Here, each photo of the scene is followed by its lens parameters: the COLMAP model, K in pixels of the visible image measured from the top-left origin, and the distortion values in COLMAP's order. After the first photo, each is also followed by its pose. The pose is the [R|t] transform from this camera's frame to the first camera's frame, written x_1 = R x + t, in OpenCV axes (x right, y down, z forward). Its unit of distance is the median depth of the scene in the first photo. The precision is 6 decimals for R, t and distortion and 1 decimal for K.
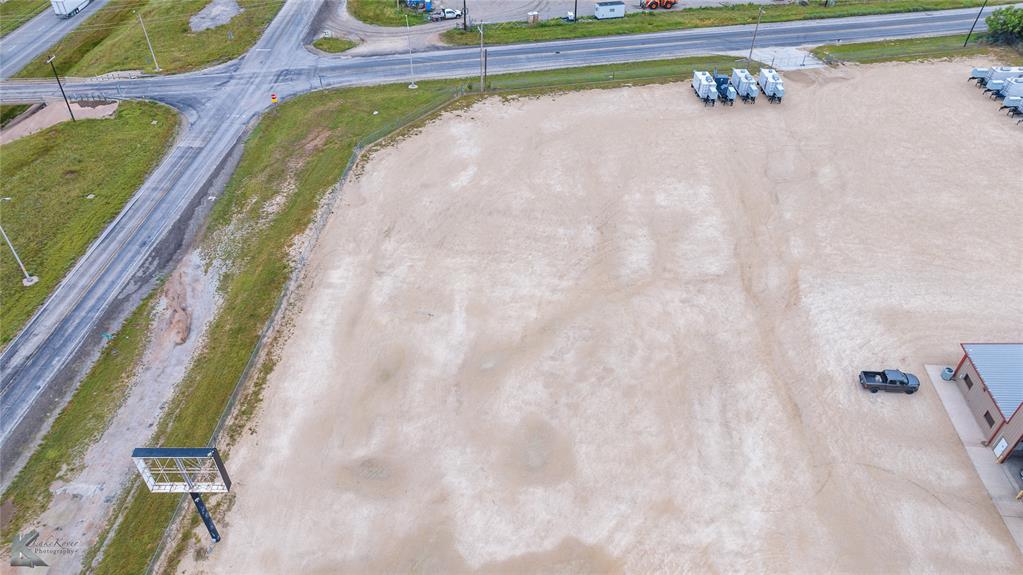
lens RADIAL K [[730.7, 0, 514.2], [0, 730.7, 277.4], [0, 0, 1]] dist [-0.025274, 0.021676]
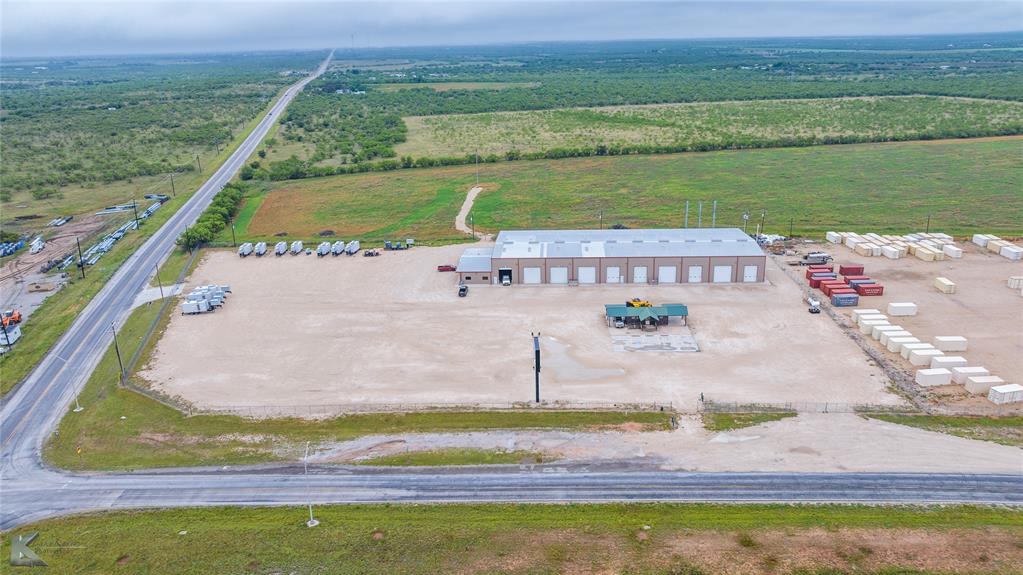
lens RADIAL K [[730.7, 0, 520.8], [0, 730.7, 283.9], [0, 0, 1]] dist [-0.025274, 0.021676]
pose [[-0.017683, -0.334357, 0.942281, -1.443869], [0.656313, 0.707086, 0.263217, -0.318086], [-0.754282, 0.623086, 0.206939, 0.197934]]
